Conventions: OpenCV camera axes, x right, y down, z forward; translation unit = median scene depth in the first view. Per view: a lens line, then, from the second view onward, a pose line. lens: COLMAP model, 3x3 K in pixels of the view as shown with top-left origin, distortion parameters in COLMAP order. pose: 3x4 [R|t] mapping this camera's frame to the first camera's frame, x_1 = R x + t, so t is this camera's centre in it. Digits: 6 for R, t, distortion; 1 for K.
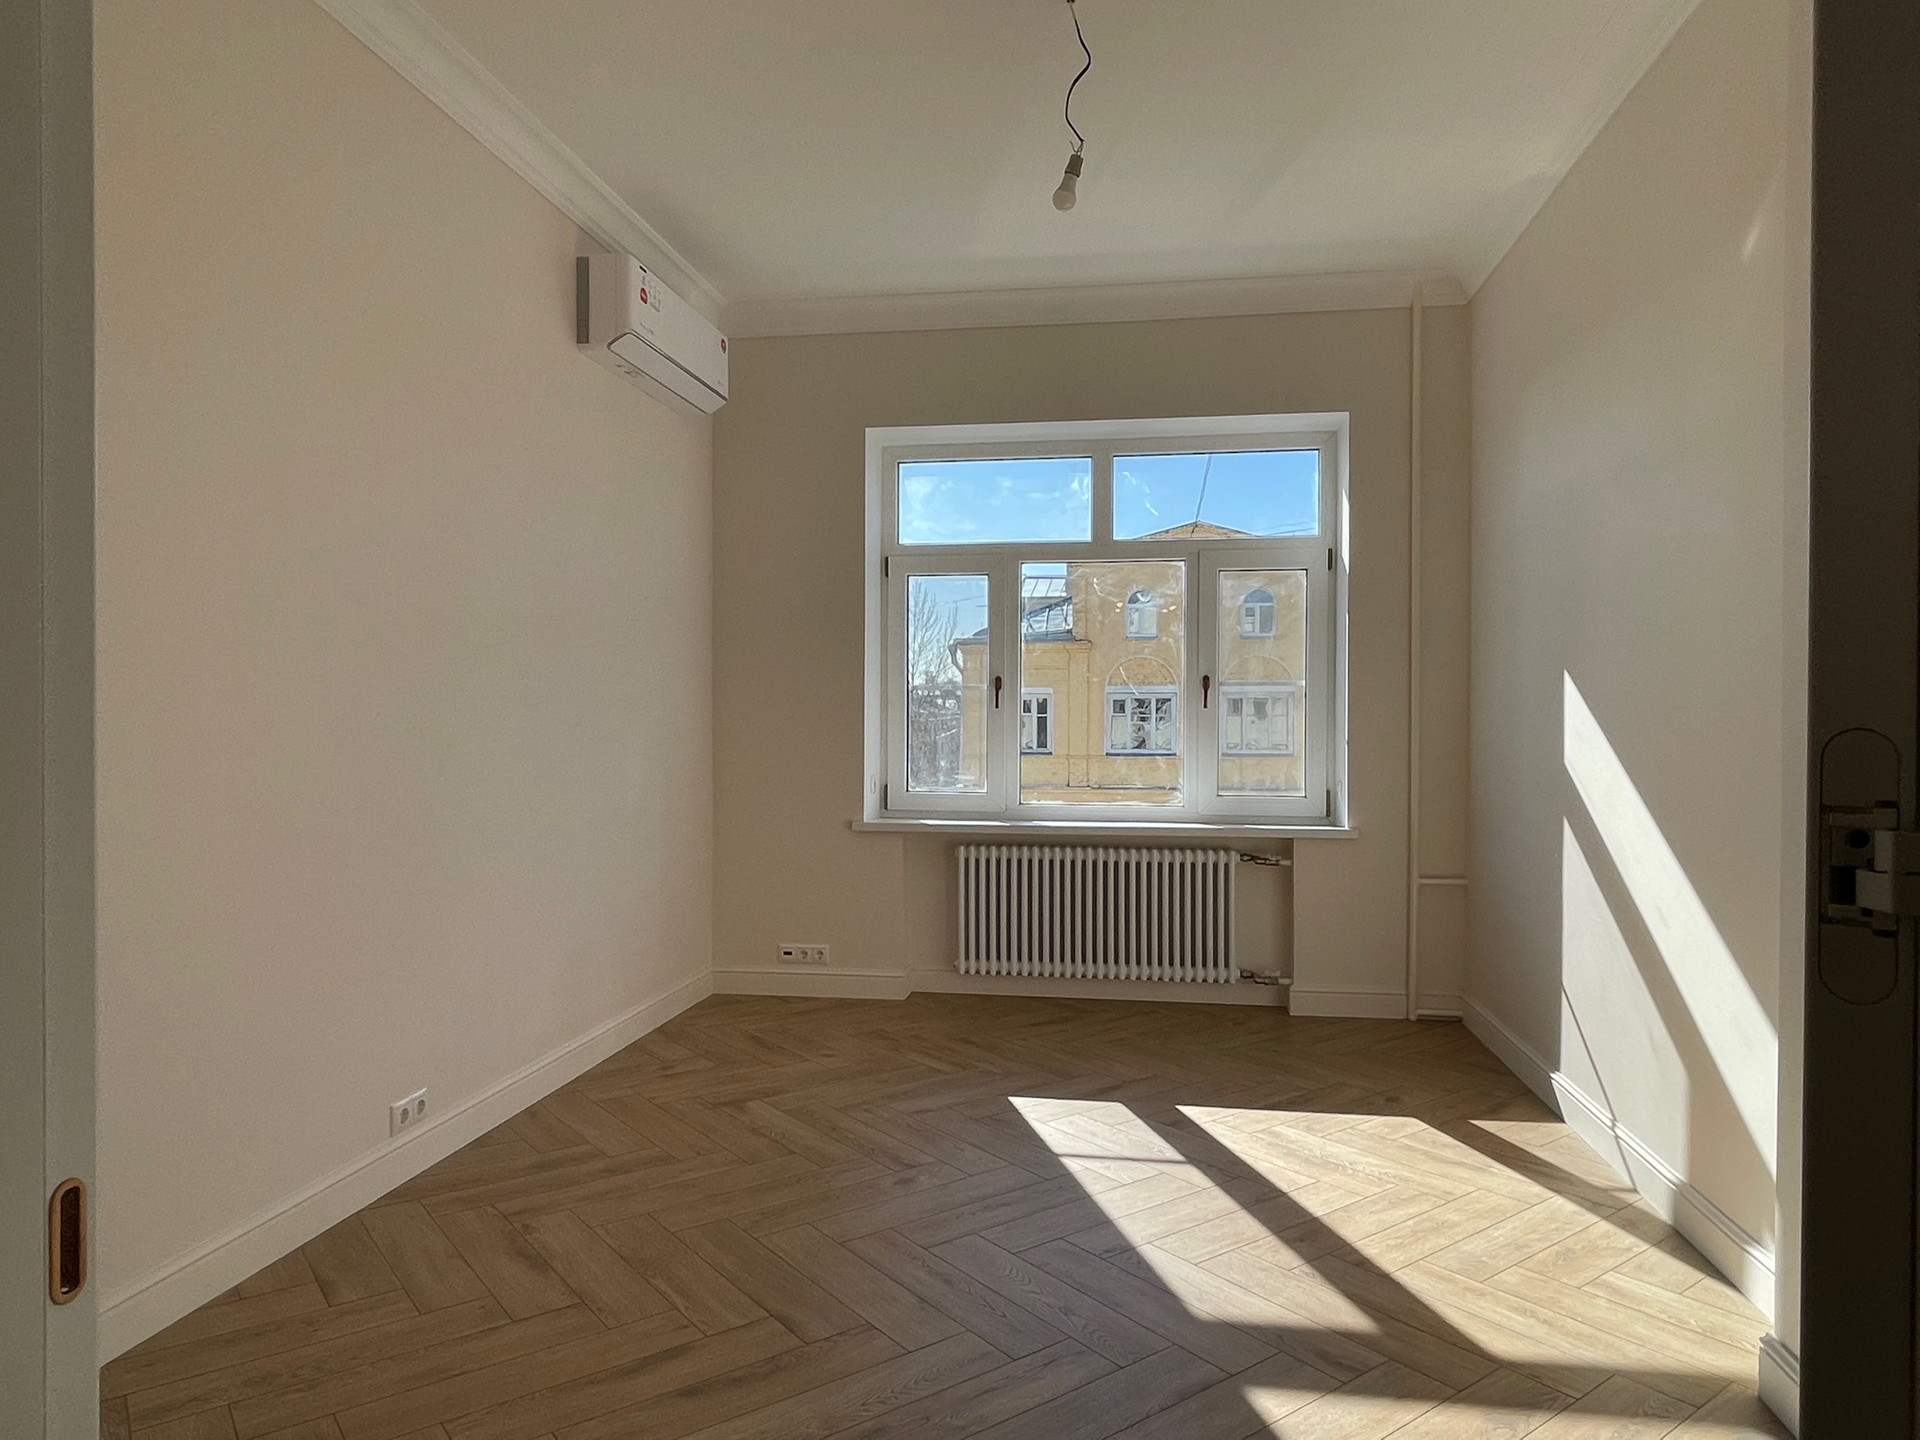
lens RADIAL K [[1213.8, 0, 967.4], [0, 1213.8, 724.2], [0, 0, 1]] dist [0.017130, -0.045126]
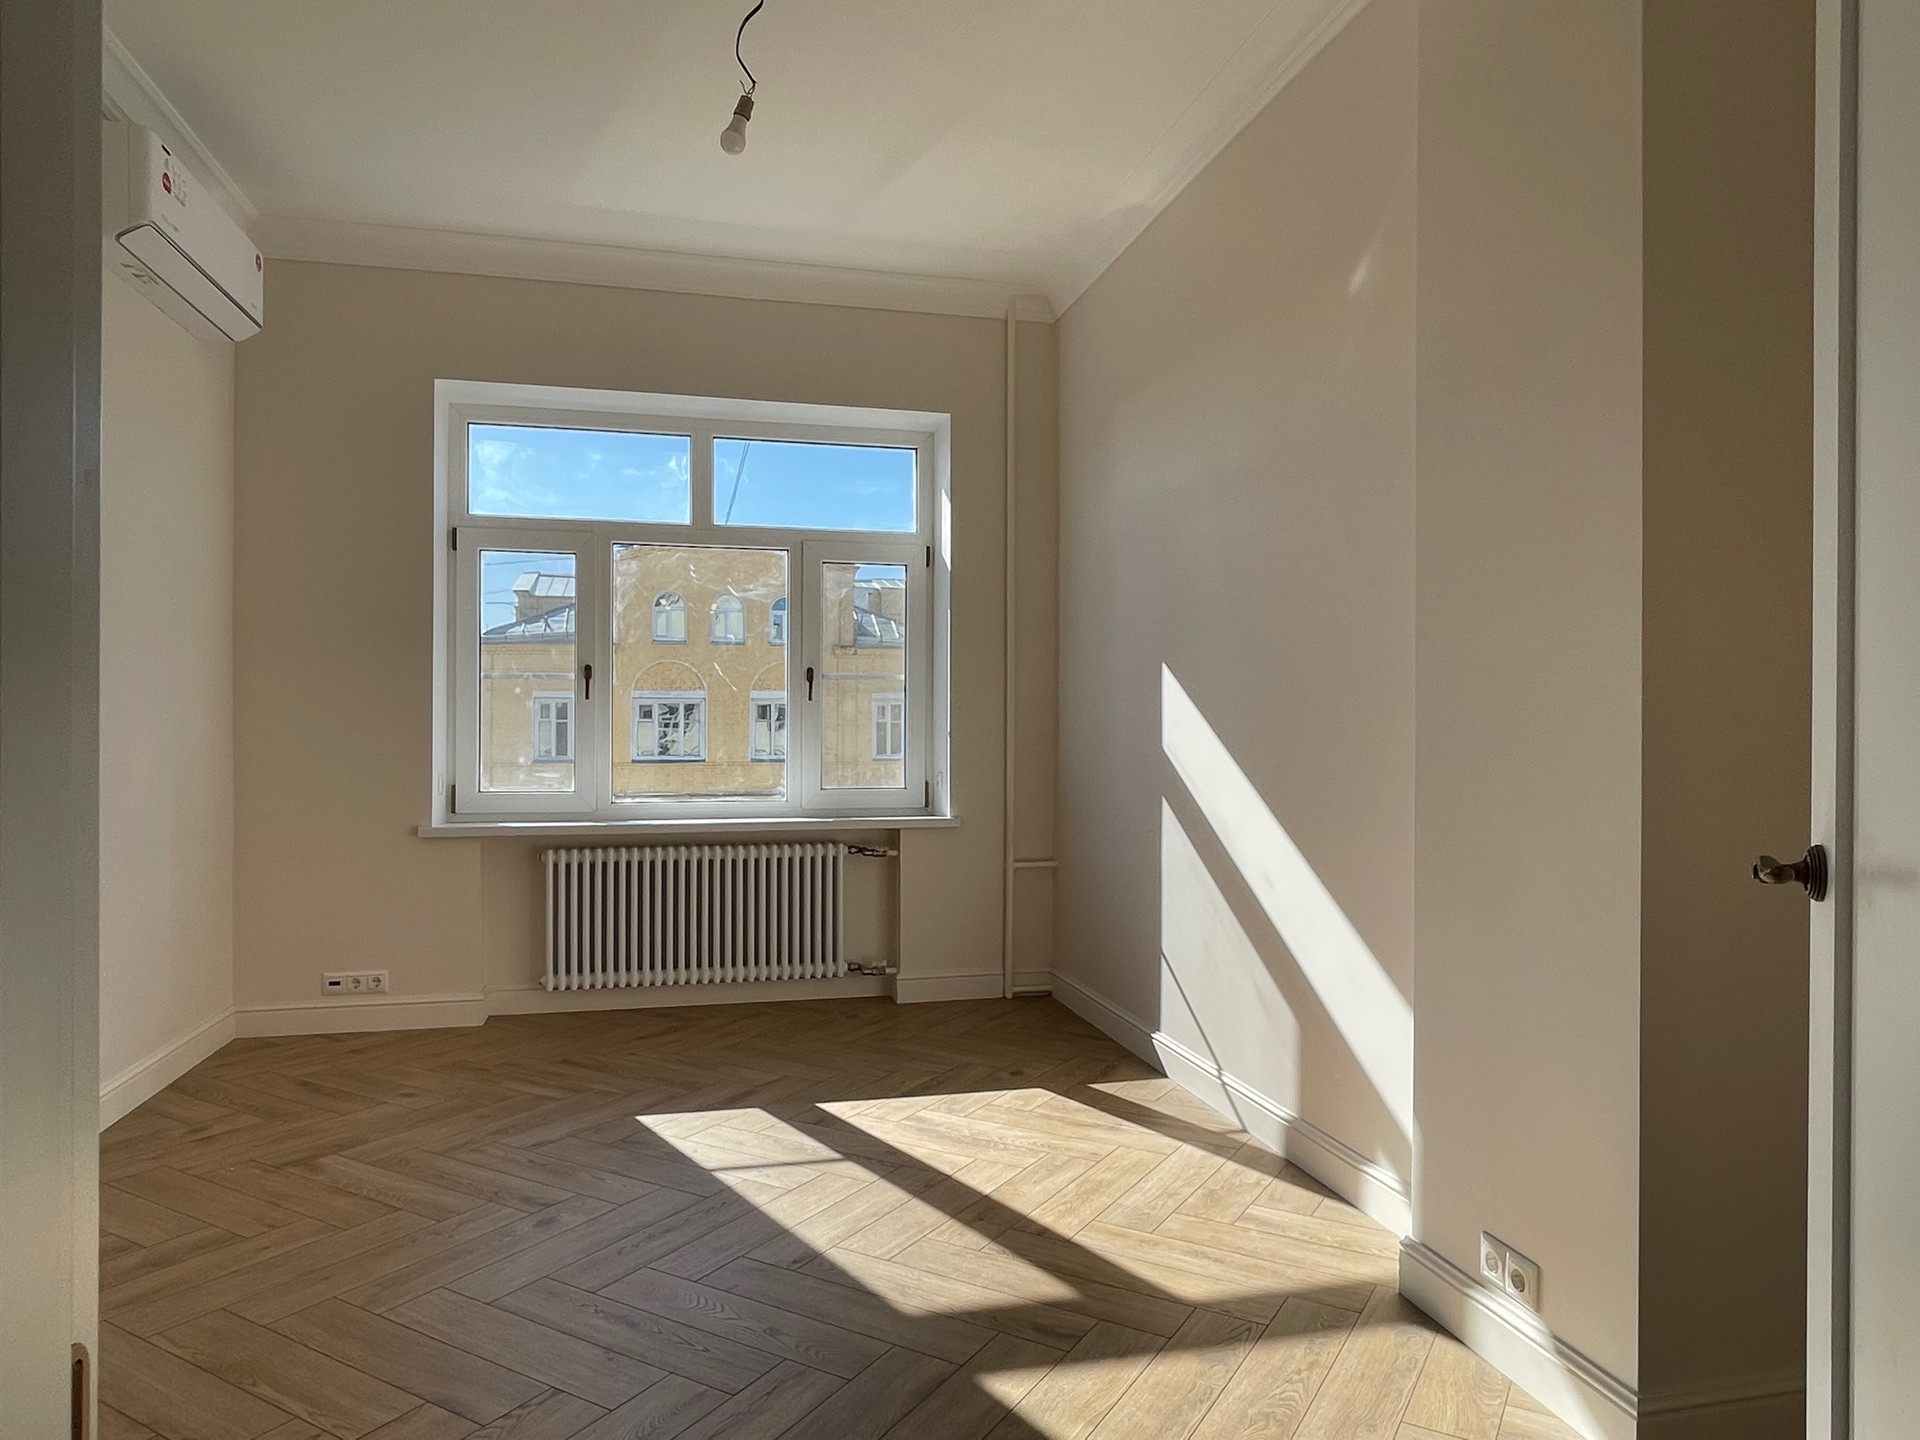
lens RADIAL K [[1214.0, 0, 958.5], [0, 1214.0, 726.5], [0, 0, 1]] dist [0.021885, -0.042388]
pose [[0.926199, 0.000564, 0.377035, -0.068888], [0.001239, 0.999989, -0.004541, 0.013374], [-0.377033, 0.004673, 0.926188, 0.043803]]
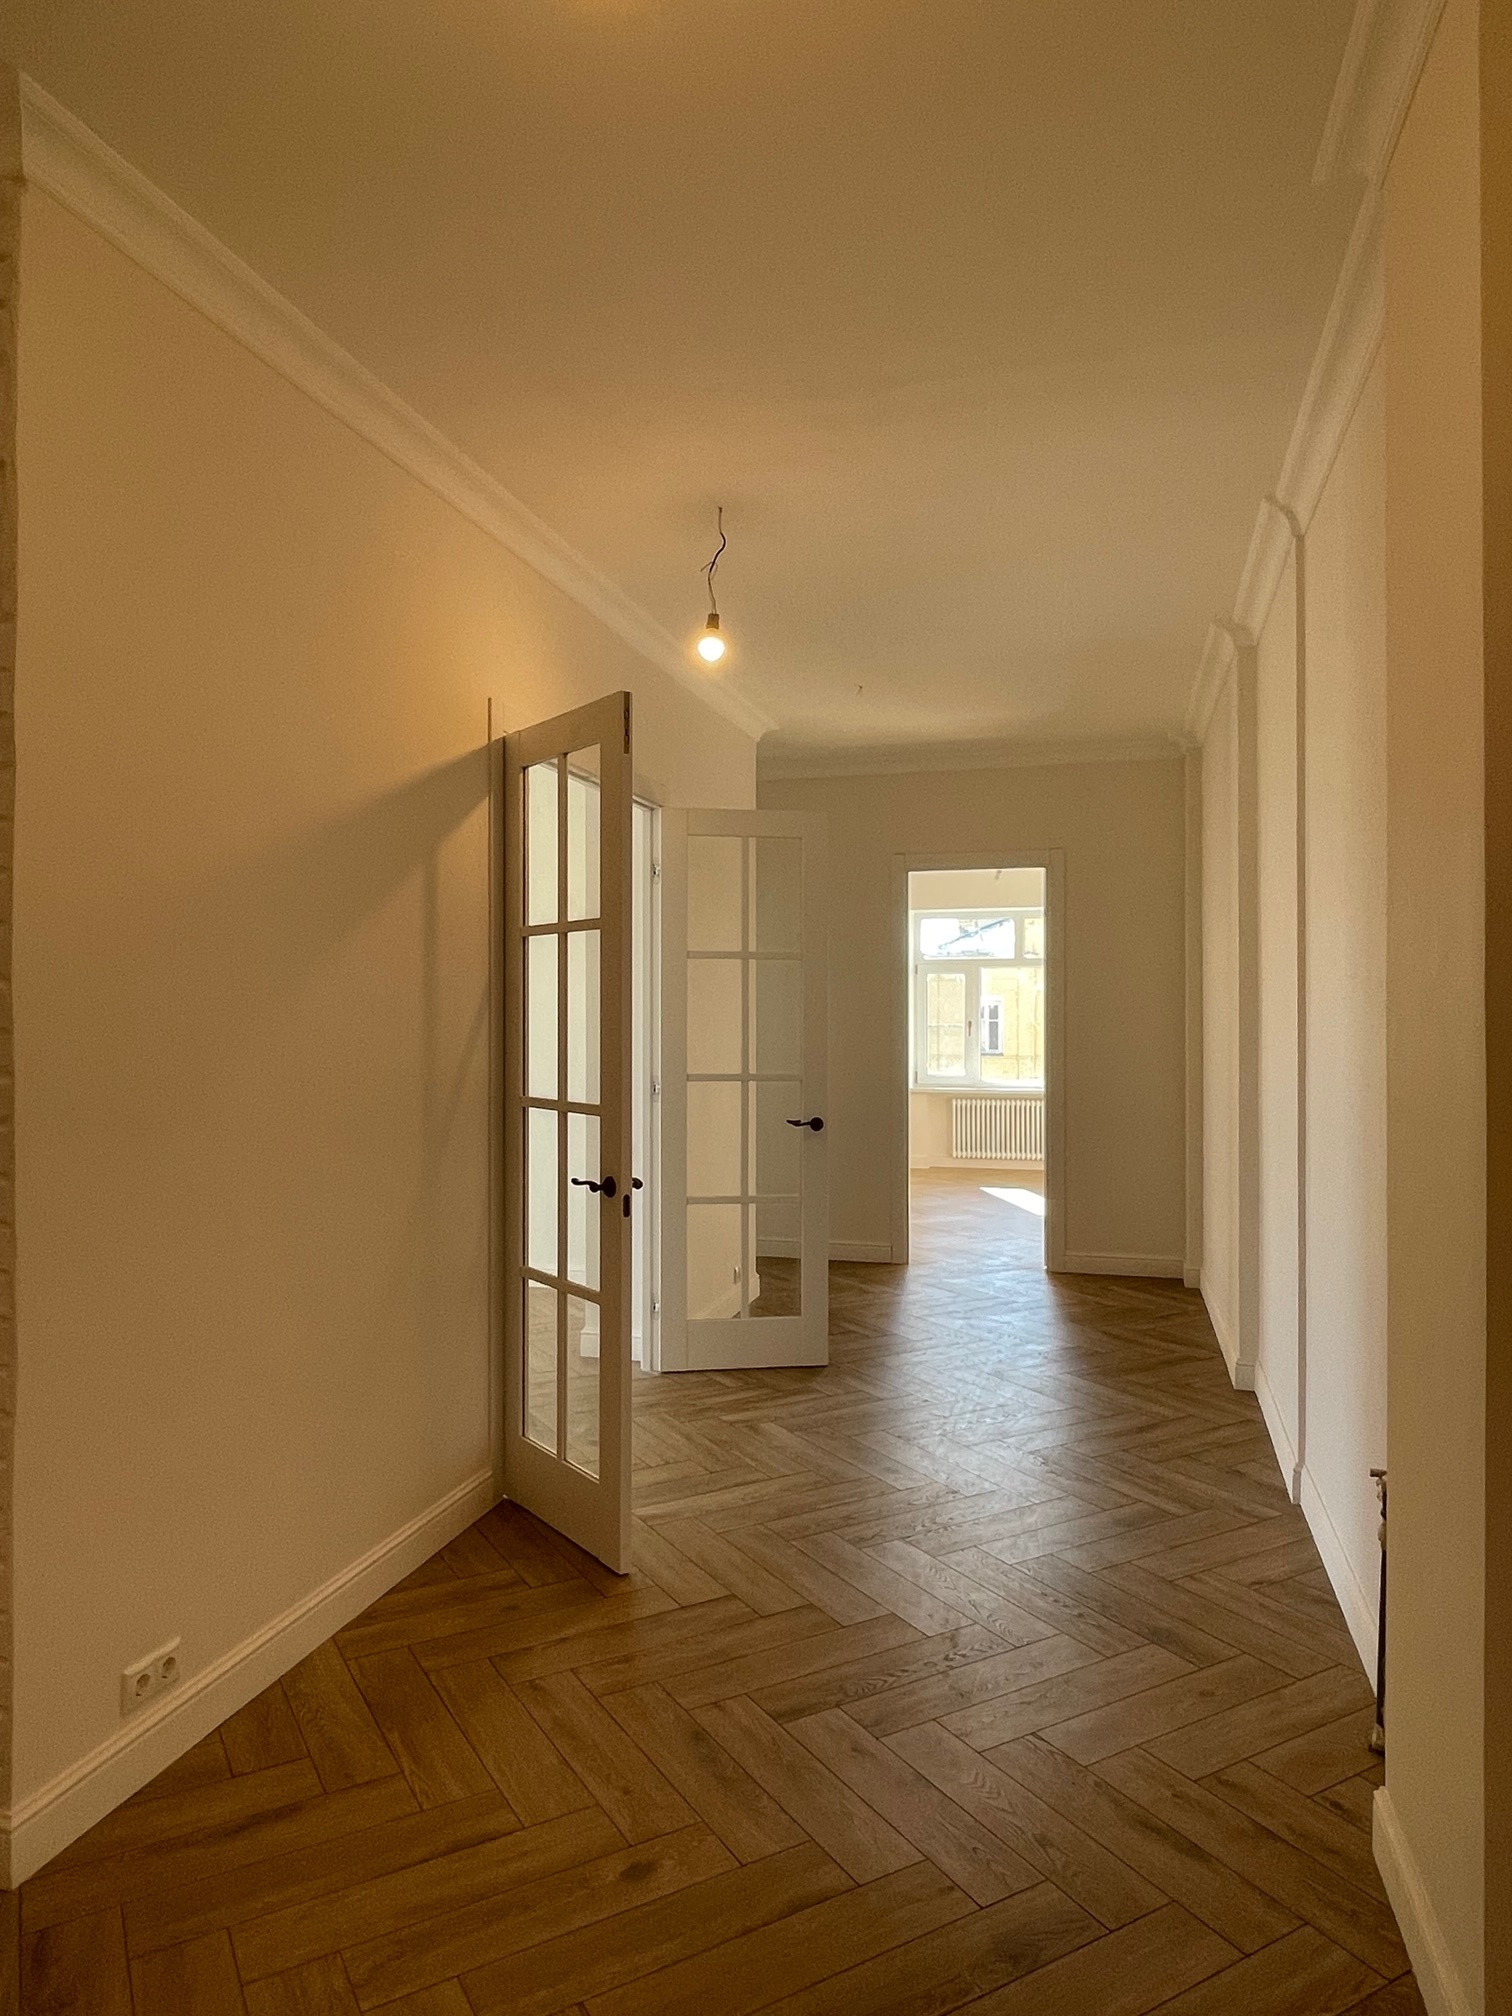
lens RADIAL K [[1274.7, 0, 753.7], [0, 1274.7, 1011.1], [0, 0, 1]] dist [0.021885, -0.042388]
pose [[0.992160, -0.003357, -0.124927, -0.080020], [0.002274, 0.999959, -0.008810, -0.042456], [0.124951, 0.008457, 0.992127, -1.421110]]
